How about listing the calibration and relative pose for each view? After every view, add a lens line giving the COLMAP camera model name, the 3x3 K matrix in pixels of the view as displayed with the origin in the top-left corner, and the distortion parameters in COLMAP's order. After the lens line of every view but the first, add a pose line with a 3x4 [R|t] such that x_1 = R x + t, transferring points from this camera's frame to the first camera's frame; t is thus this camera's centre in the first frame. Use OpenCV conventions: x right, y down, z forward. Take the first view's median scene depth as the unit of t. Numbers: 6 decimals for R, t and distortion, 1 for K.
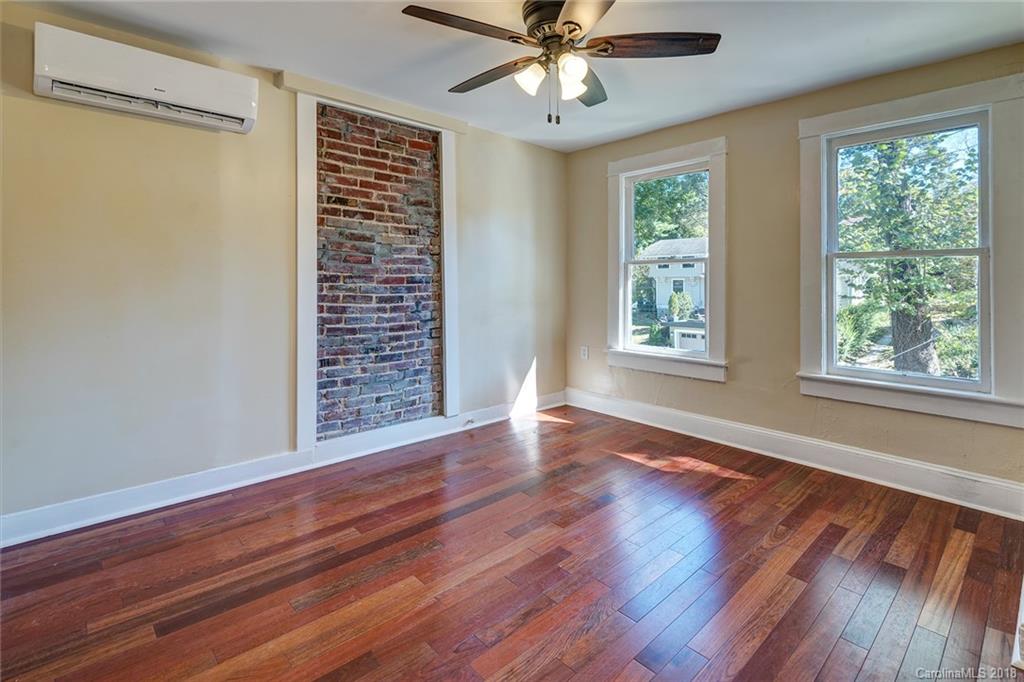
lens RADIAL K [[478.7, 0, 507.9], [0, 478.7, 296.1], [0, 0, 1]] dist [0.000422, 0.000012]
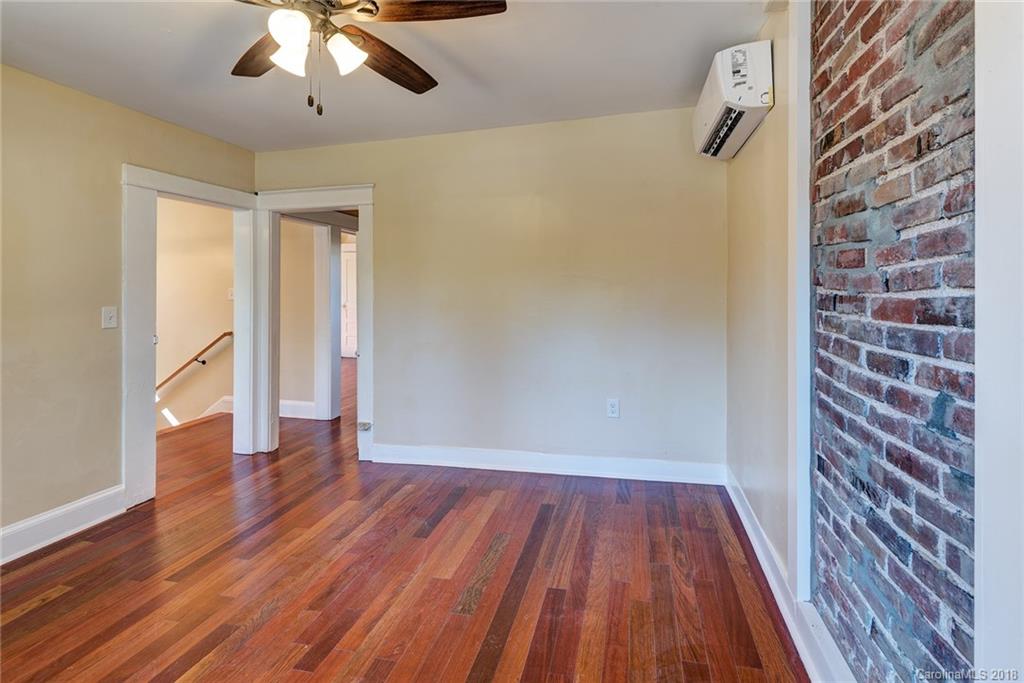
lens RADIAL K [[478.7, 0, 507.9], [0, 478.7, 296.6], [0, 0, 1]] dist [0.000422, 0.000012]
pose [[-0.828989, 0.003251, -0.559255, 0.228163], [-0.016274, 0.999419, 0.029932, -0.063928], [0.559028, 0.033915, -0.828455, 1.508647]]
